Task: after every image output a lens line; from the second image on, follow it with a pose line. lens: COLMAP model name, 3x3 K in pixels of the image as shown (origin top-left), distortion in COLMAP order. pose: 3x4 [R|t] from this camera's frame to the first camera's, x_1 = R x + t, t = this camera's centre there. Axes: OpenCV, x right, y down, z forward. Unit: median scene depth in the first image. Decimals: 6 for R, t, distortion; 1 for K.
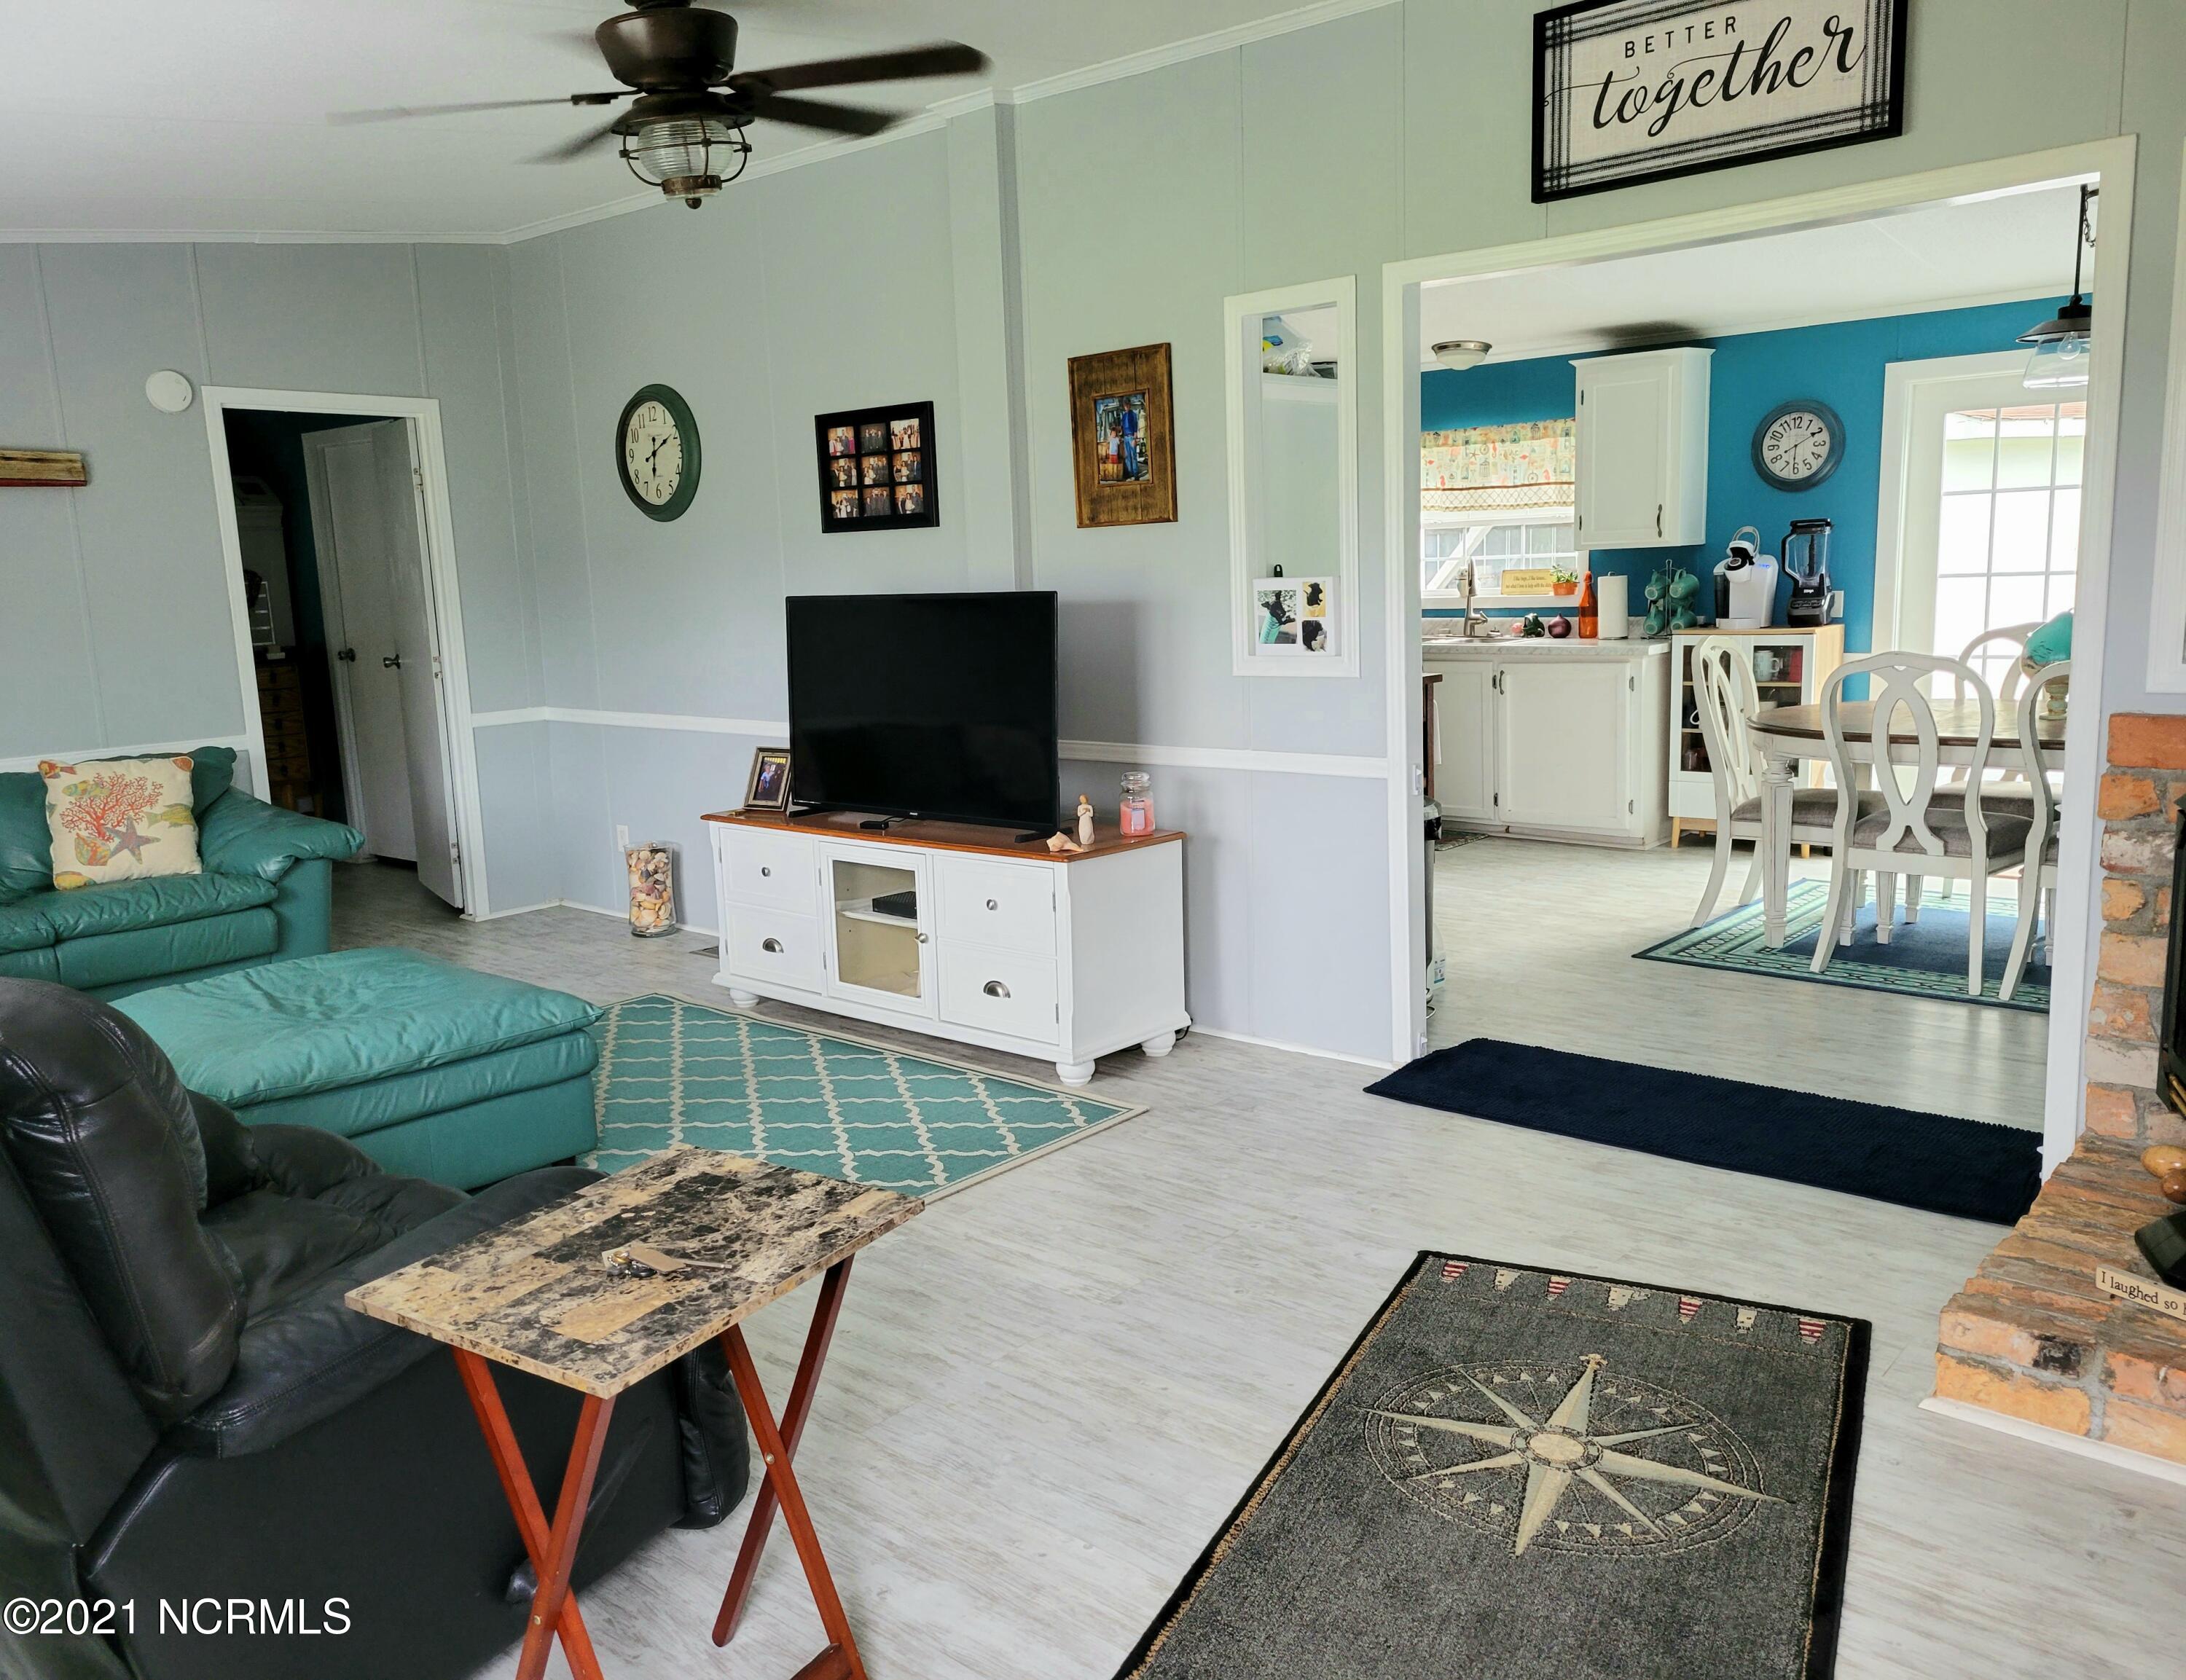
lens RADIAL K [[1628.5, 0, 1094.1], [0, 1628.5, 855.3], [0, 0, 1]] dist [-0.000474, -0.002191]
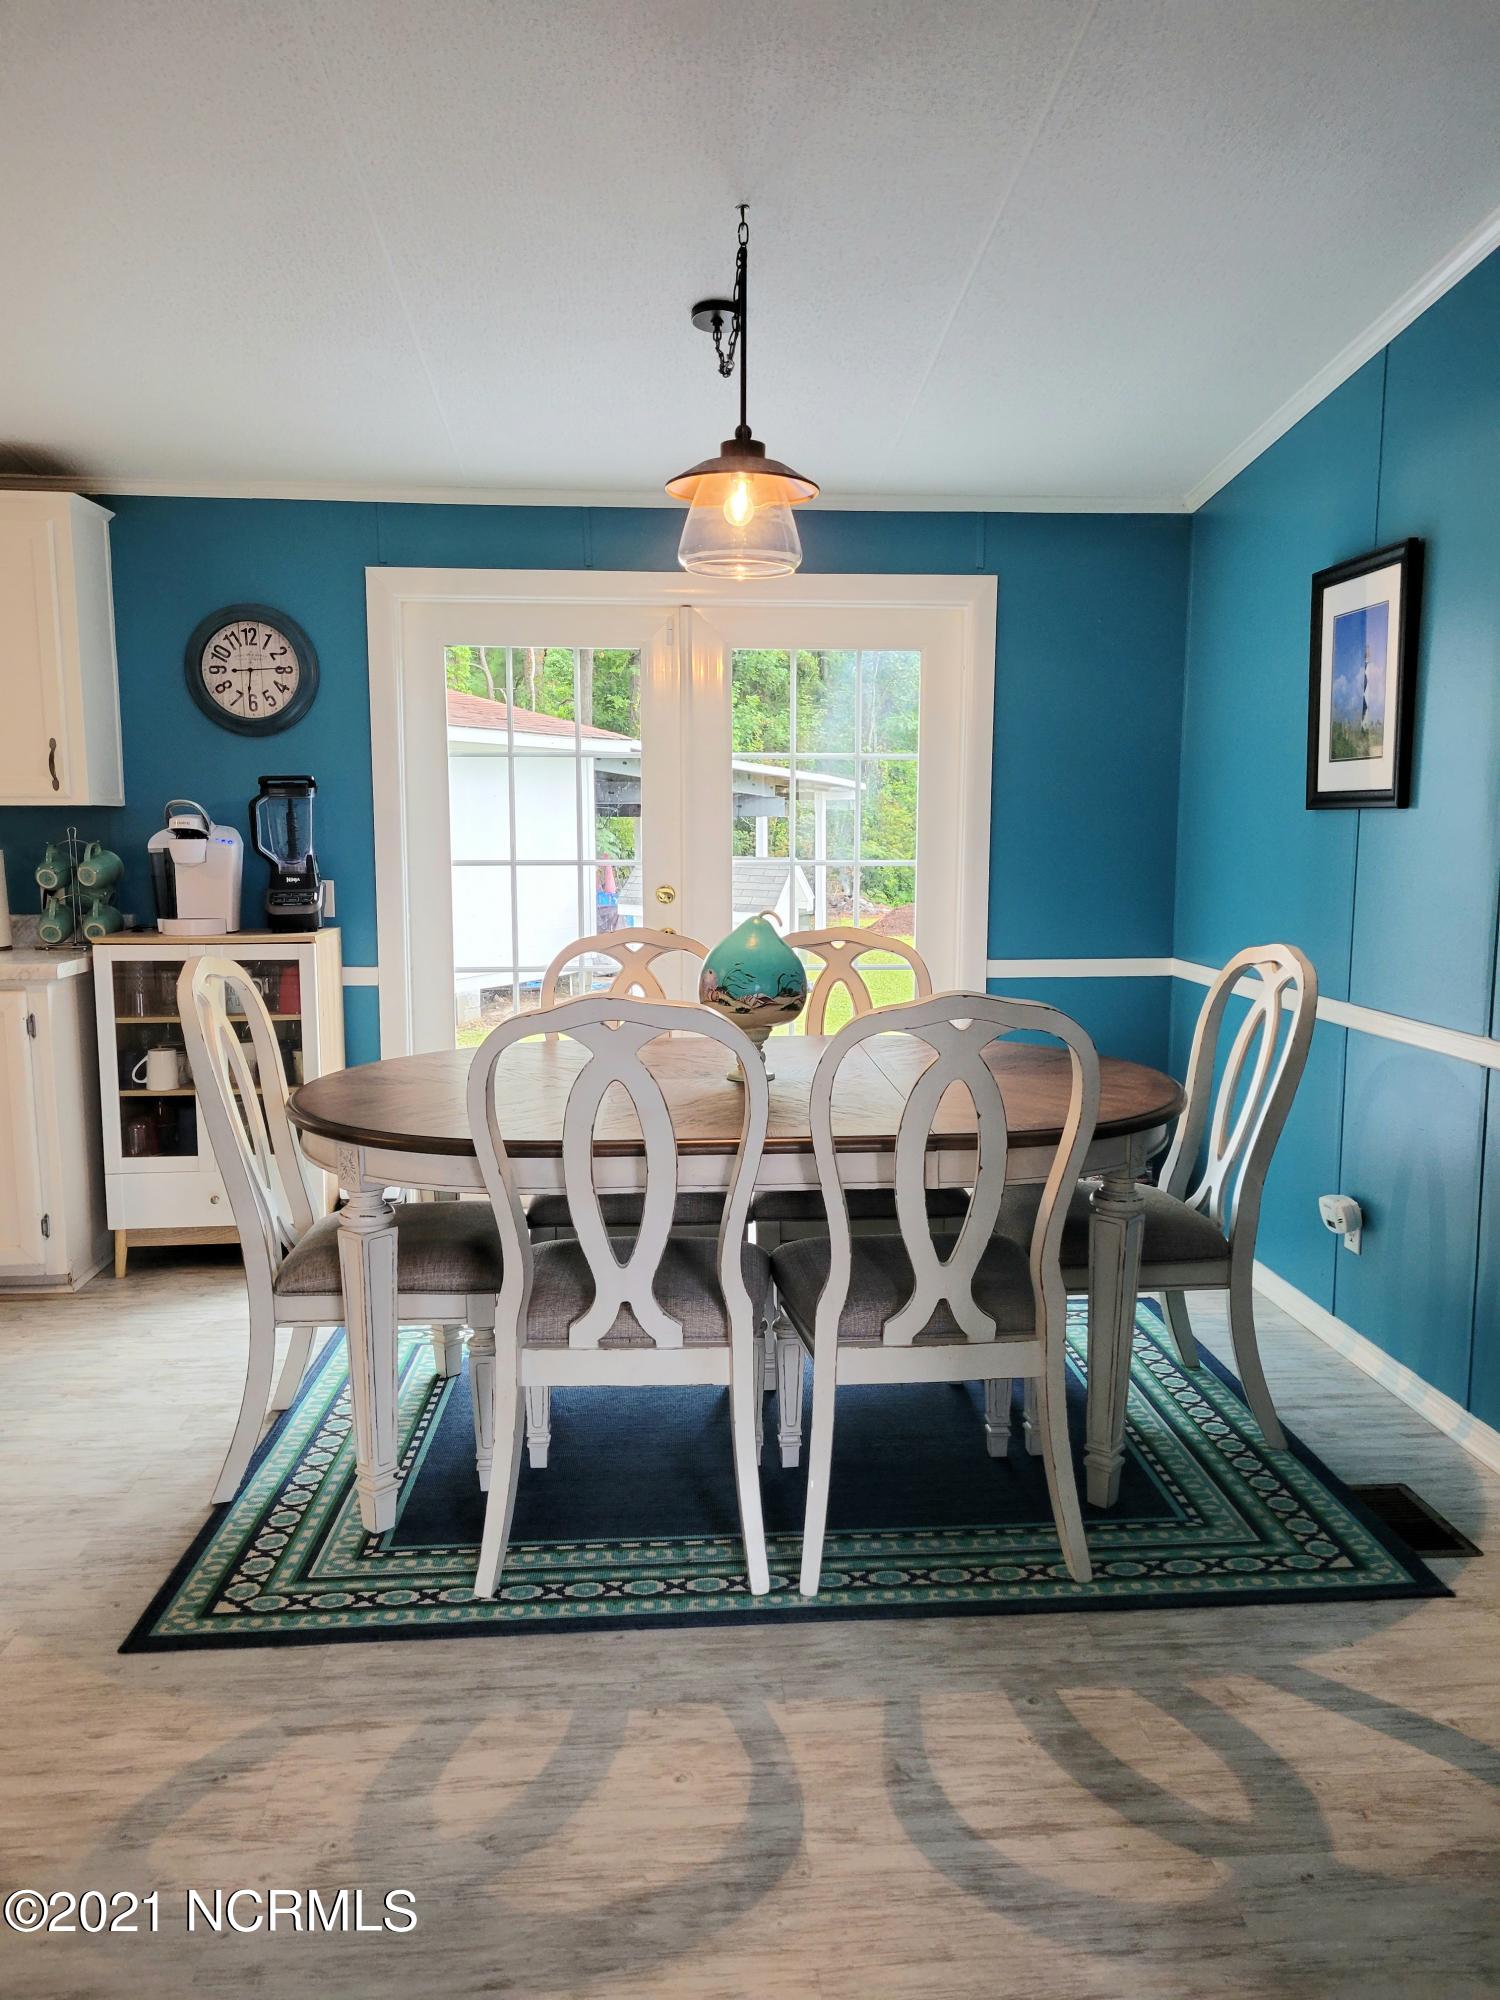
lens RADIAL K [[1511.4, 0, 763.9], [0, 1511.4, 1020.5], [0, 0, 1]] dist [0.042329, -0.012533]
pose [[0.700741, -0.048351, 0.711775, 0.118030], [0.099666, 0.994552, -0.030560, -0.062931], [-0.706419, 0.092355, 0.701742, 0.409887]]
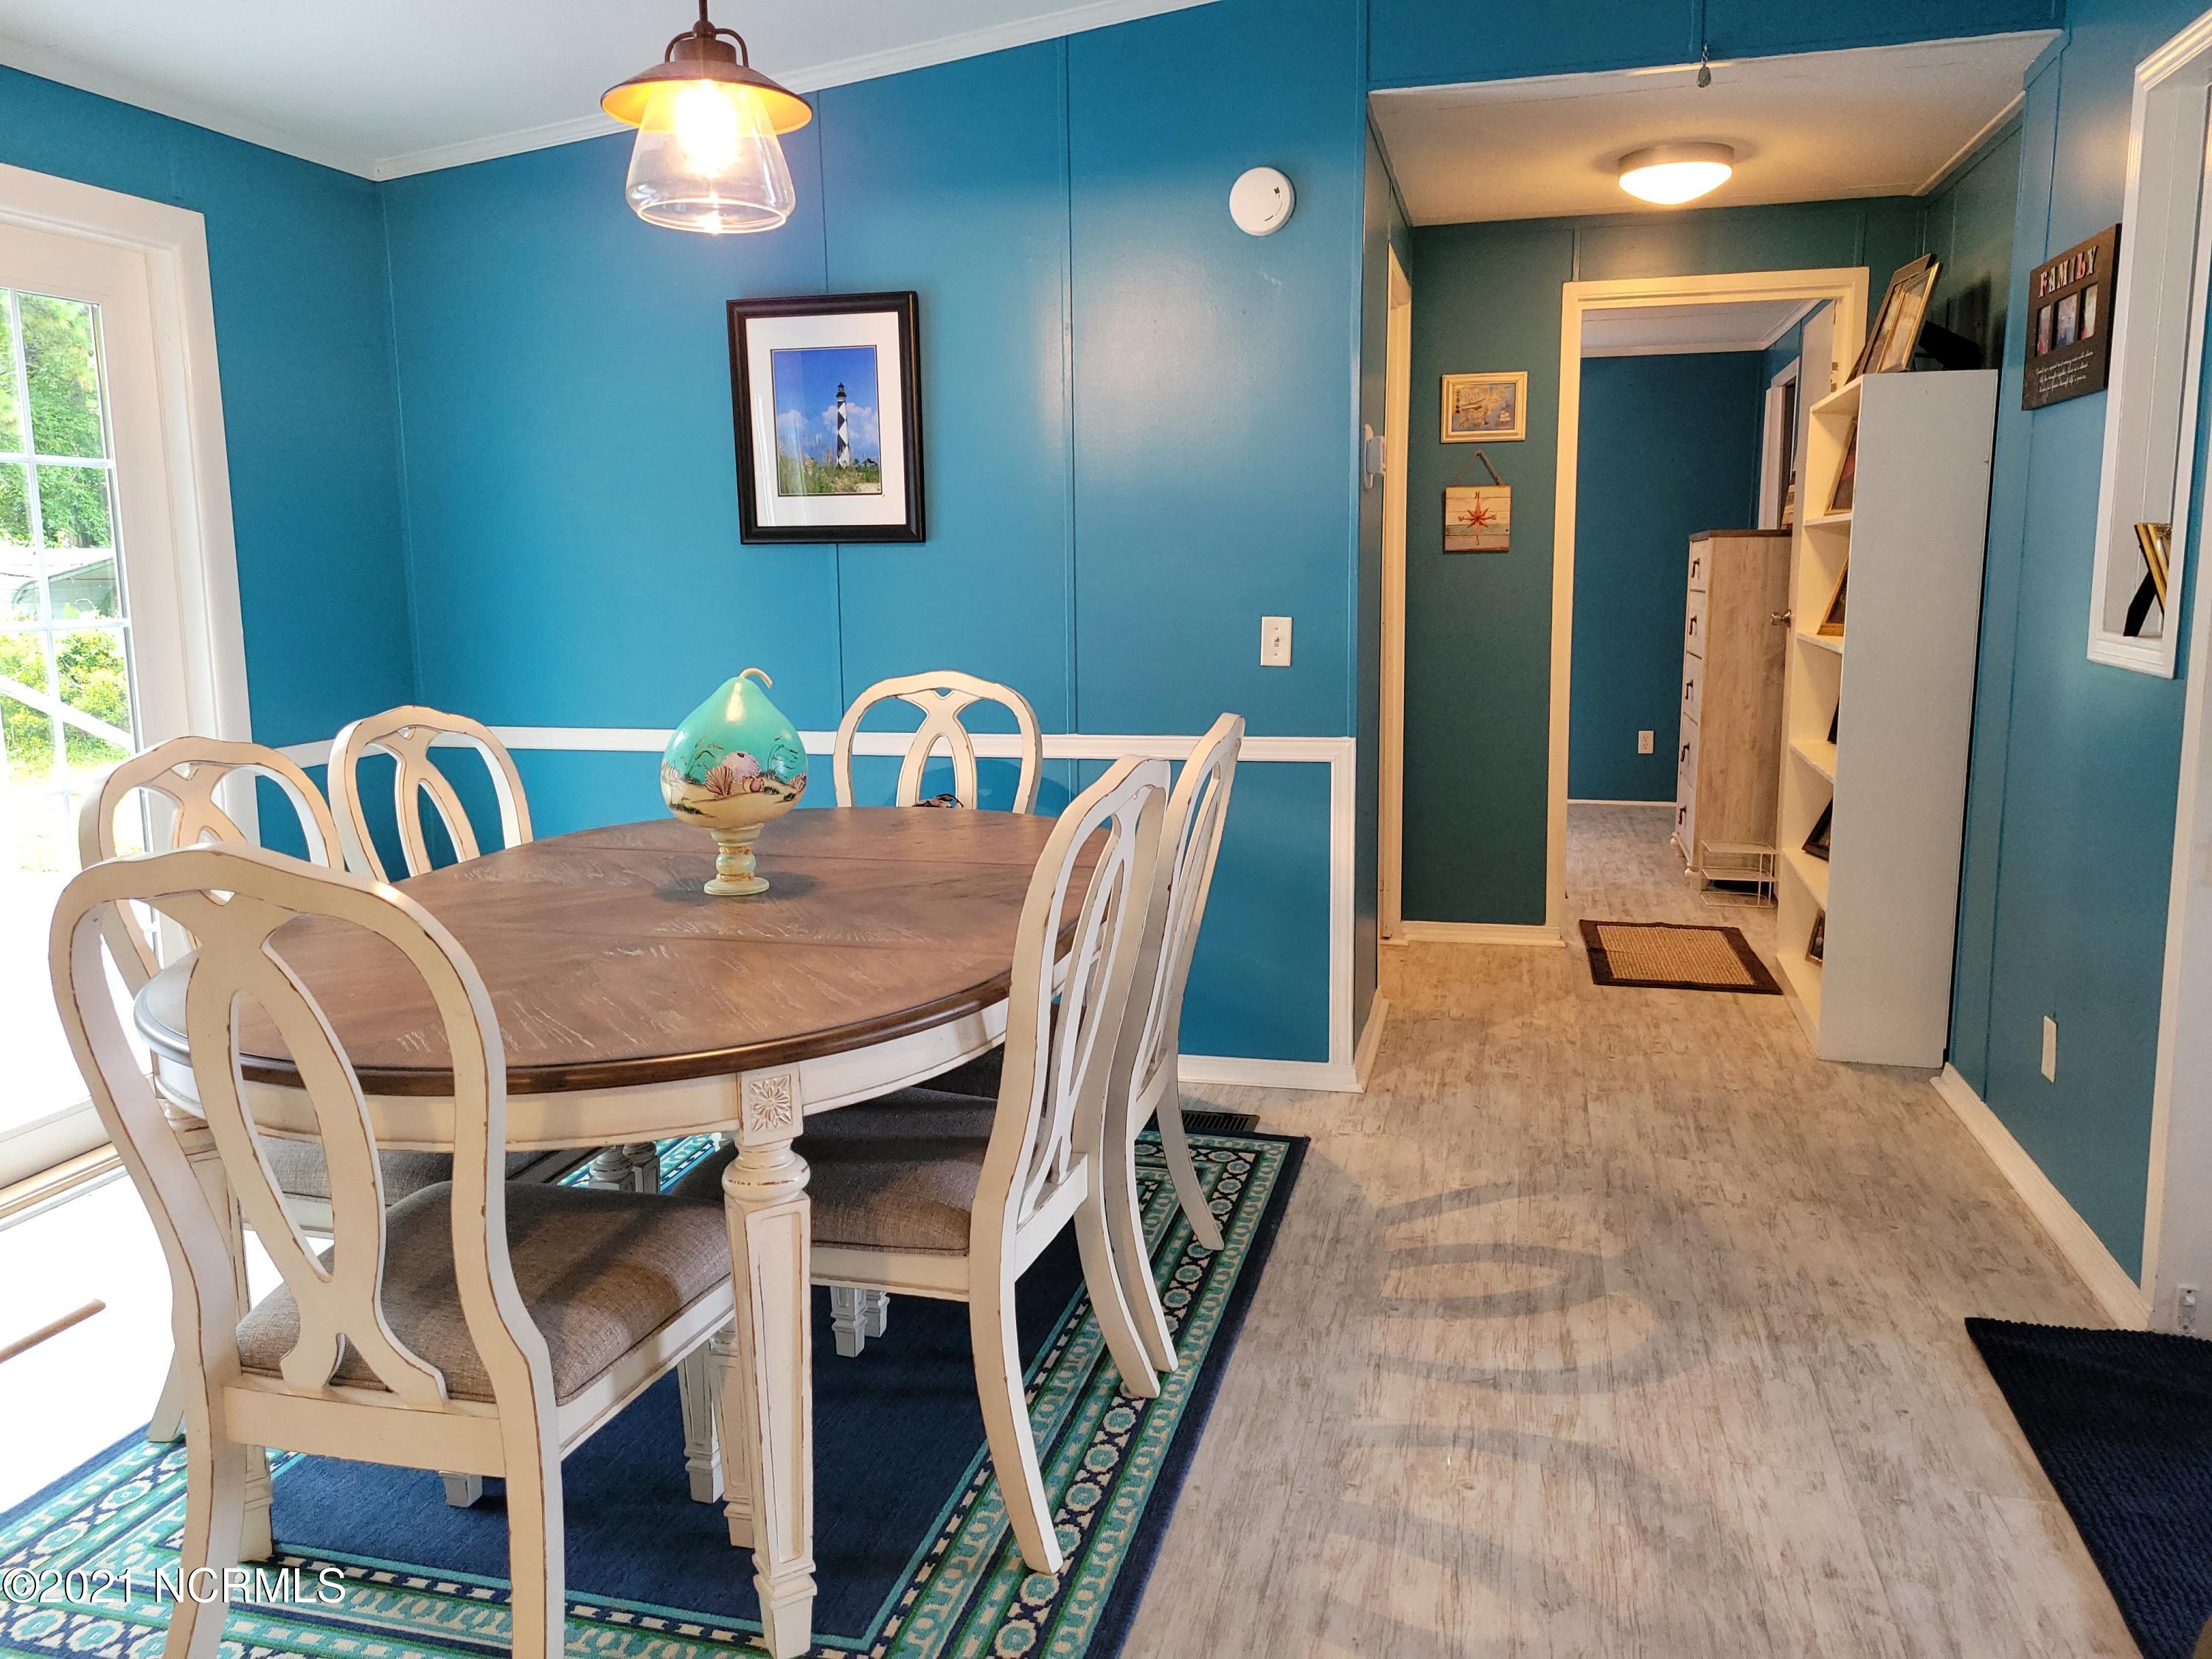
lens RADIAL K [[1671.6, 0, 1096.2], [0, 1671.6, 818.0], [0, 0, 1]] dist [0.042329, -0.012533]
pose [[-0.452255, -0.089142, 0.887423, 0.063110], [0.197185, 0.960377, 0.196961, -0.130024], [-0.869818, 0.264063, -0.416758, 0.785297]]
